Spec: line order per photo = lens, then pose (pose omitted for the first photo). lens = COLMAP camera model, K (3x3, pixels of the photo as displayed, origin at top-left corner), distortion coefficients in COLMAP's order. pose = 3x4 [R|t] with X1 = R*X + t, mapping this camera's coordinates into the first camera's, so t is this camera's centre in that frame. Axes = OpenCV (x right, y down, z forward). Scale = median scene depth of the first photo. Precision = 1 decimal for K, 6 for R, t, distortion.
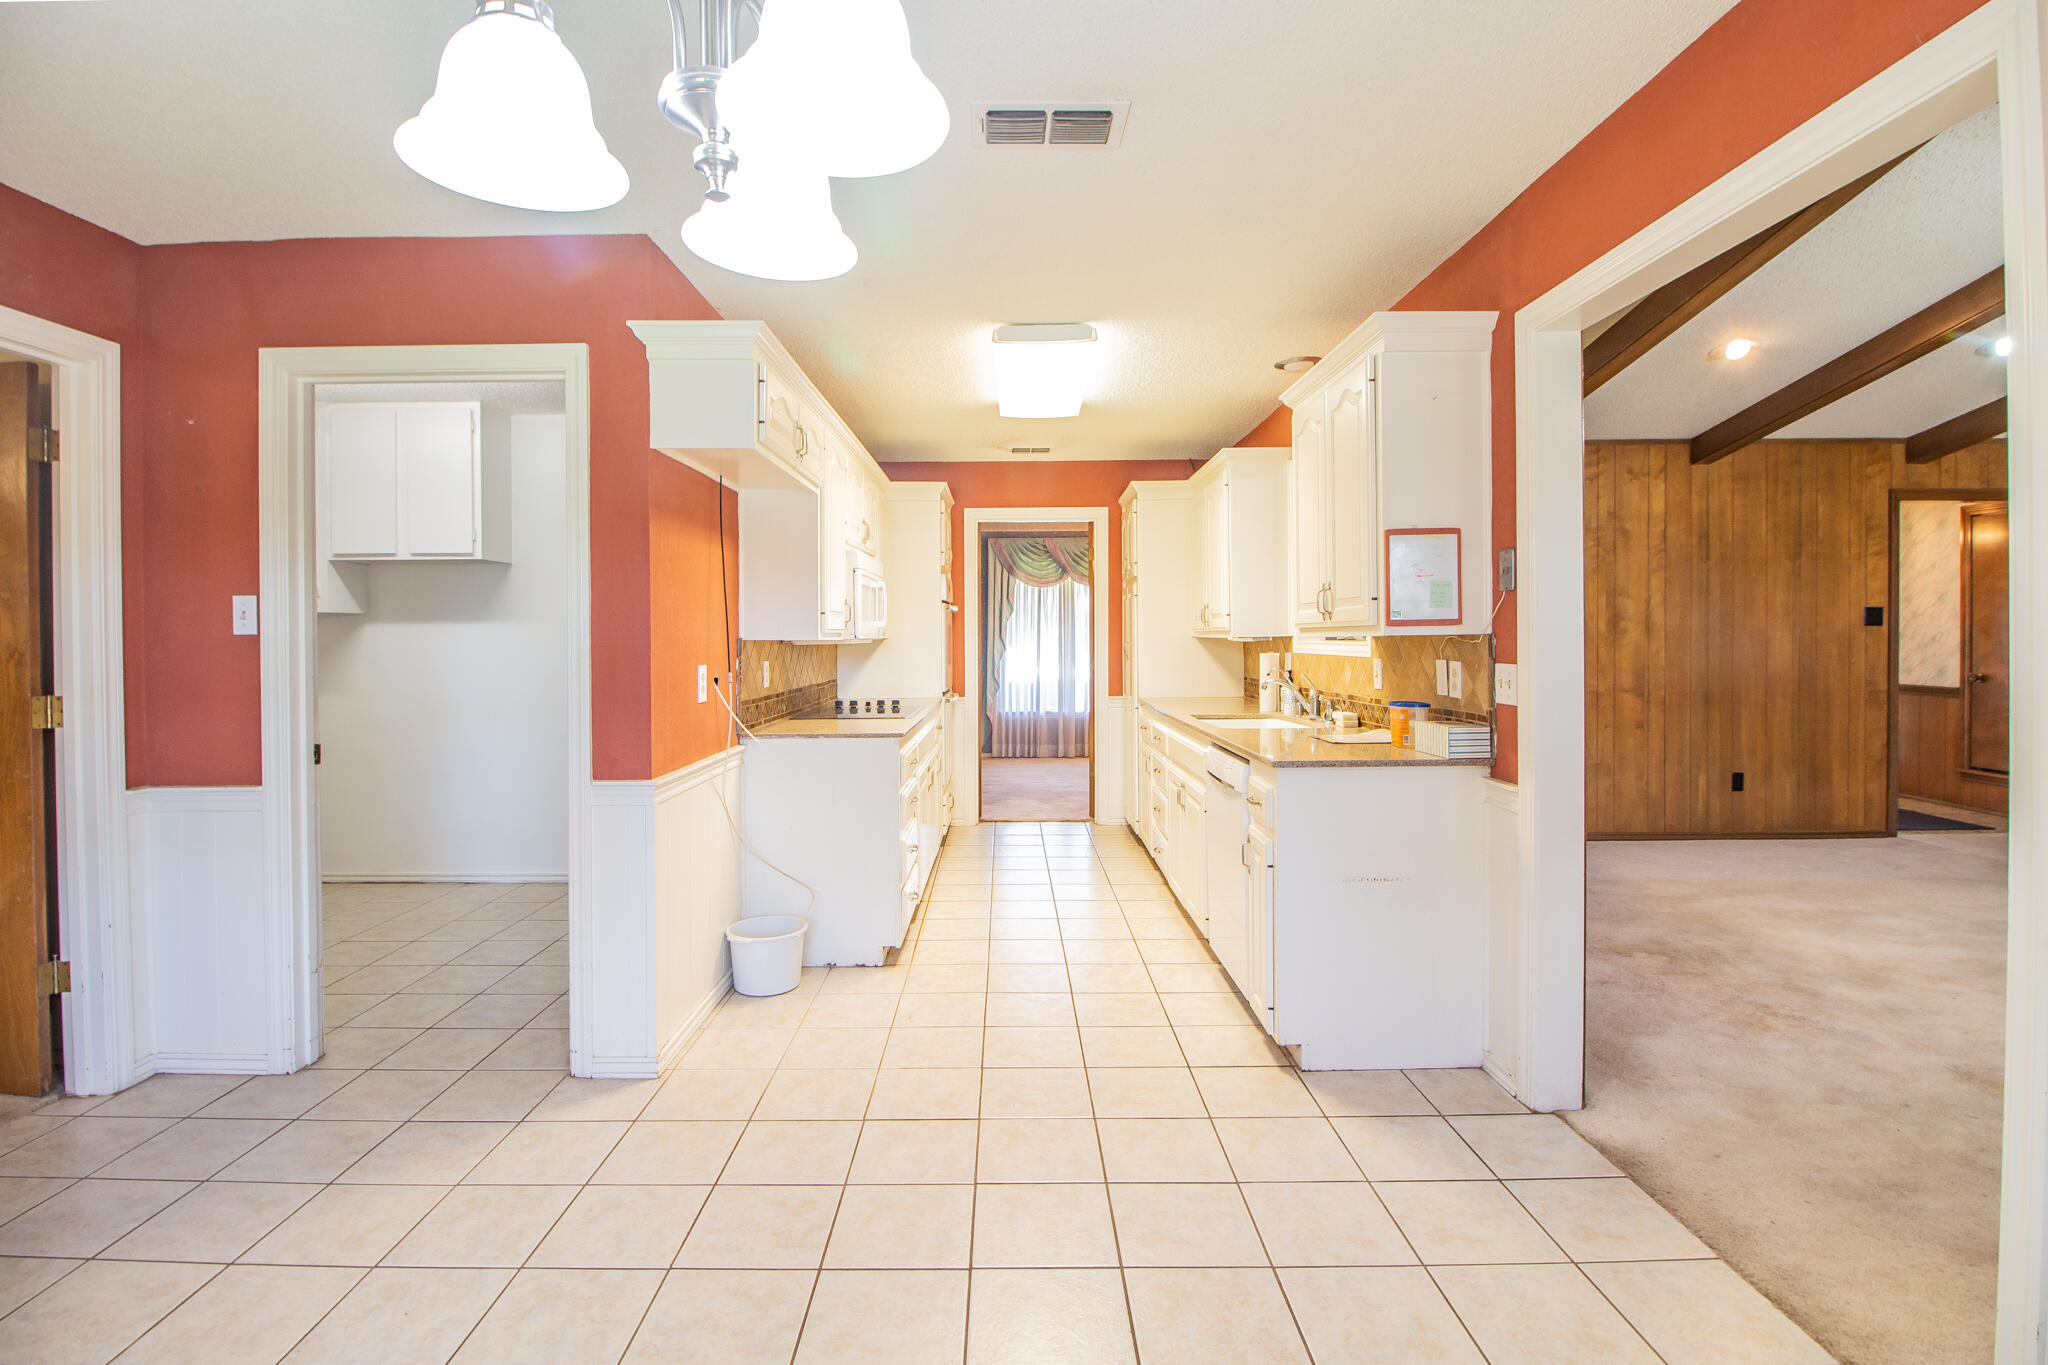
lens RADIAL K [[973.1, 0, 1002.6], [0, 973.1, 644.6], [0, 0, 1]] dist [-0.001626, -0.012020]
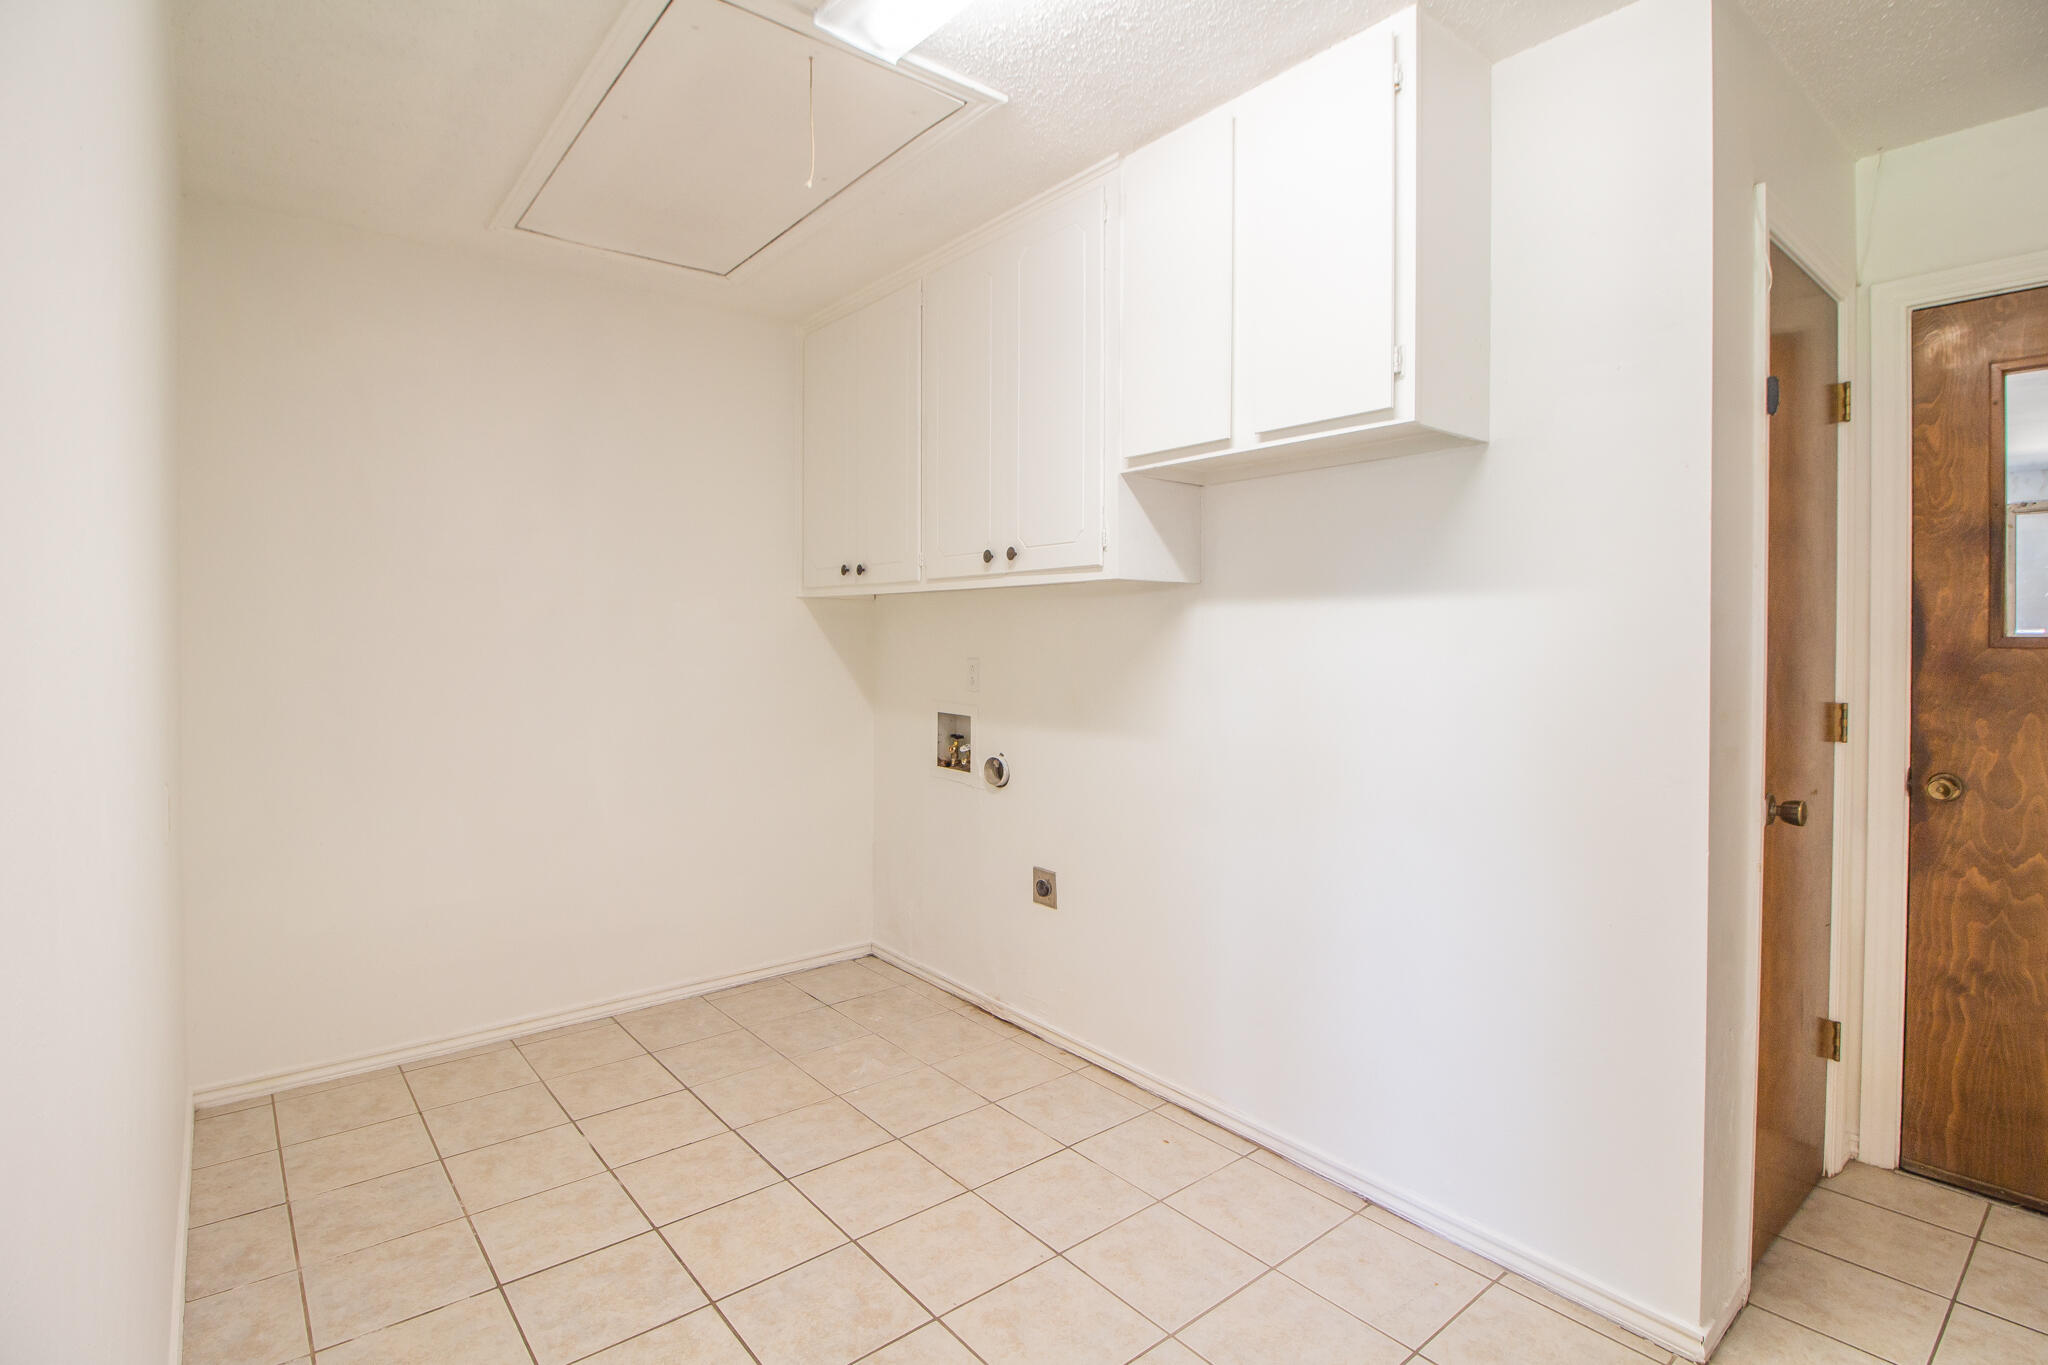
lens RADIAL K [[982.5, 0, 1013.0], [0, 982.5, 646.1], [0, 0, 1]] dist [-0.000829, -0.011264]
pose [[0.635350, 0.015218, -0.772074, -0.552025], [-0.014966, 0.999861, 0.007392, -0.002891], [0.772079, 0.006858, 0.635489, 1.036782]]
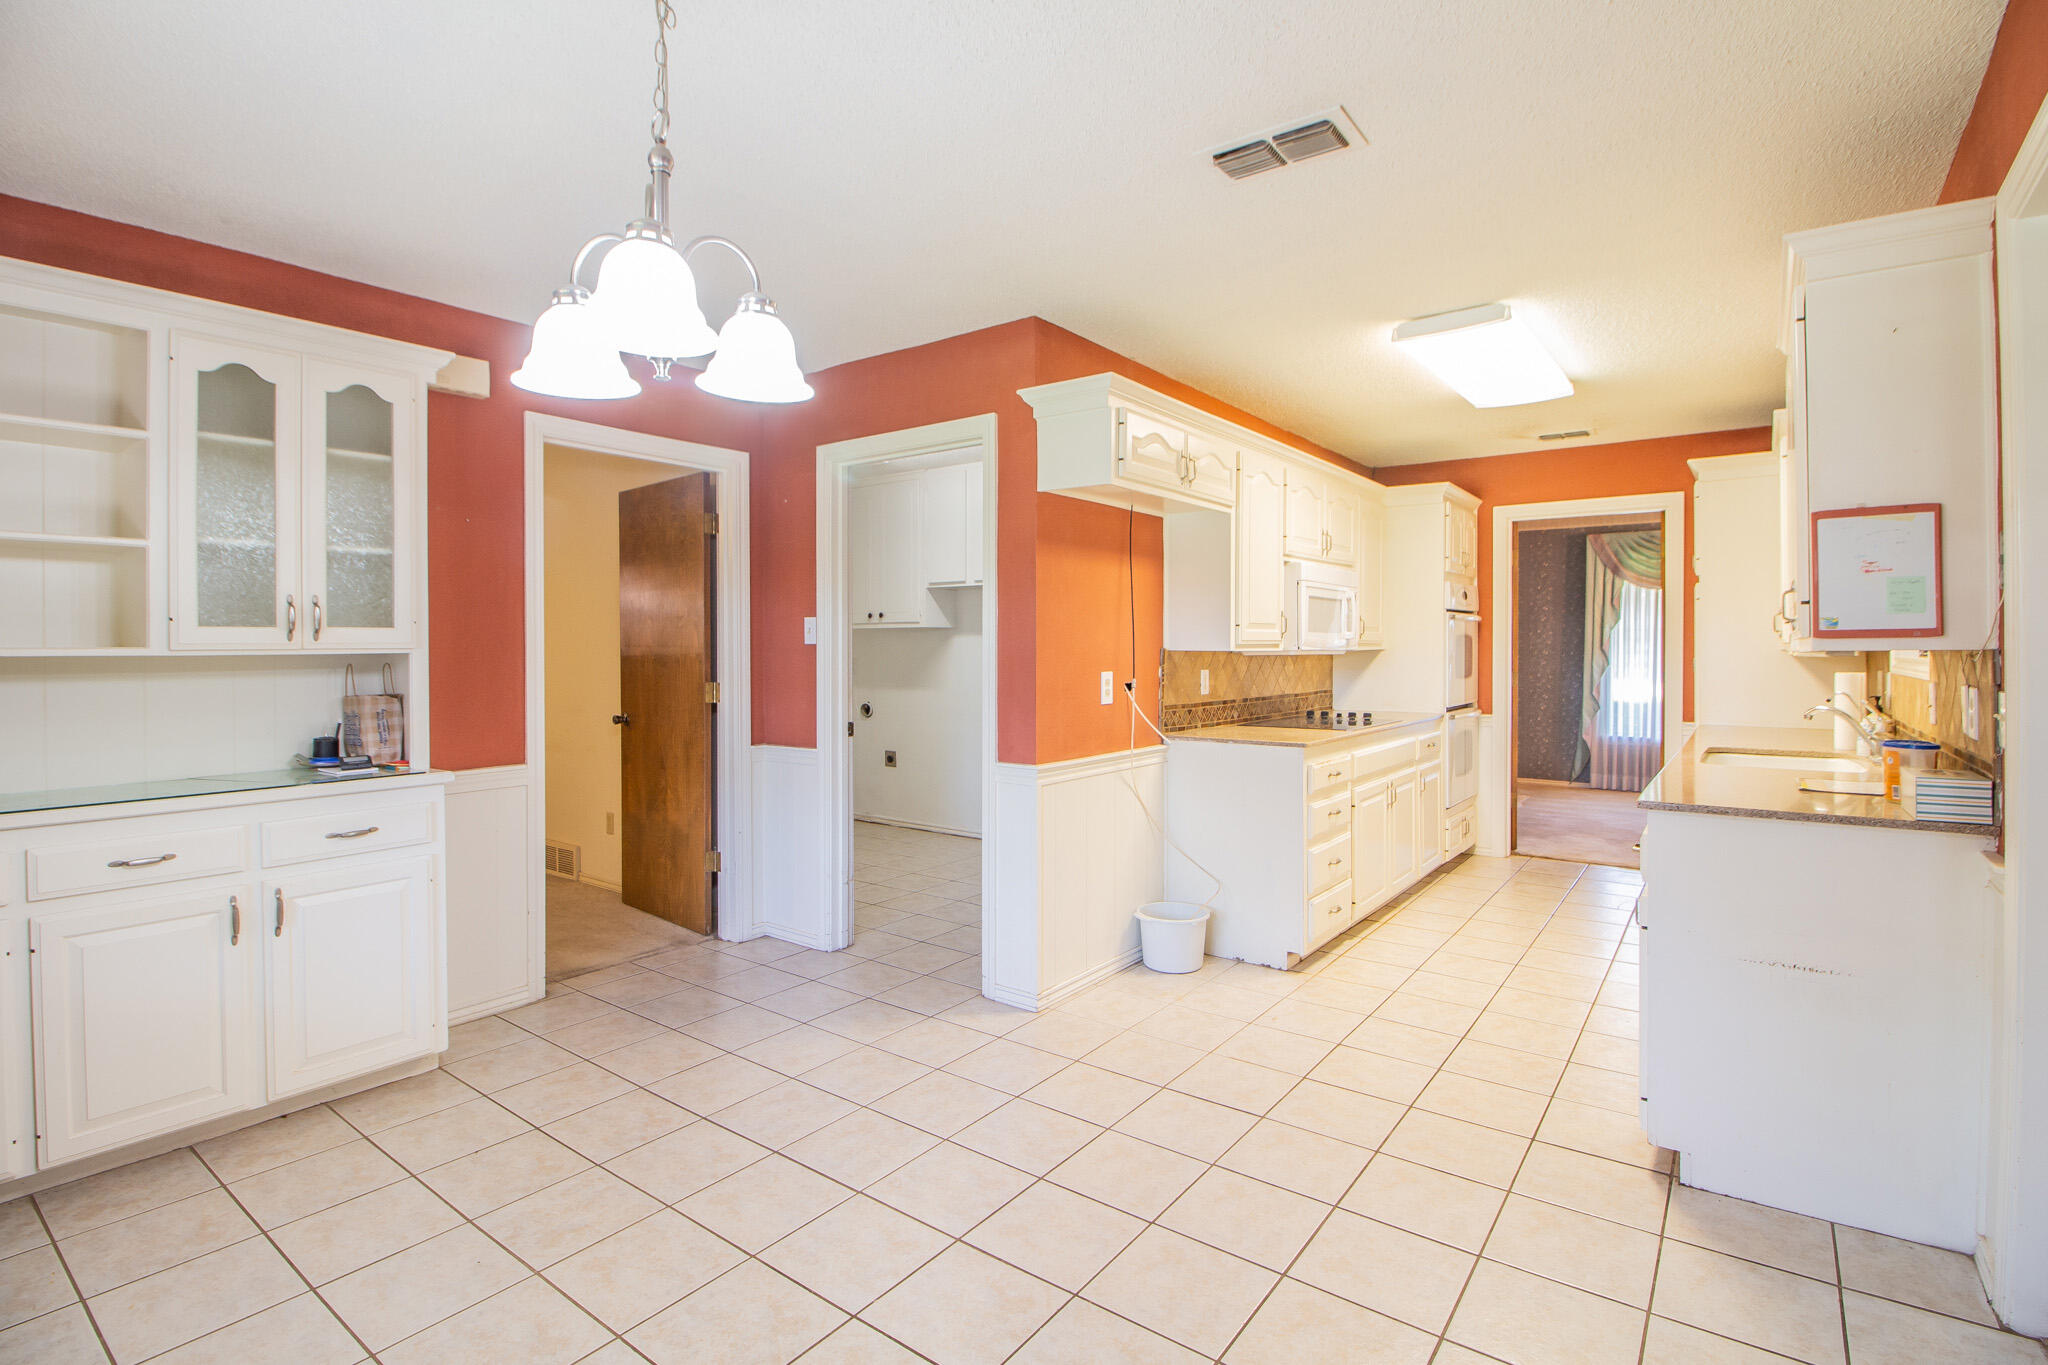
lens RADIAL K [[974.8, 0, 1018.8], [0, 974.8, 652.1], [0, 0, 1]] dist [-0.000290, -0.011574]
pose [[0.800263, 0.008455, -0.599589, 0.336922], [-0.009734, 0.999952, 0.001109, -0.002765], [0.599570, 0.004949, 0.800307, 0.014661]]
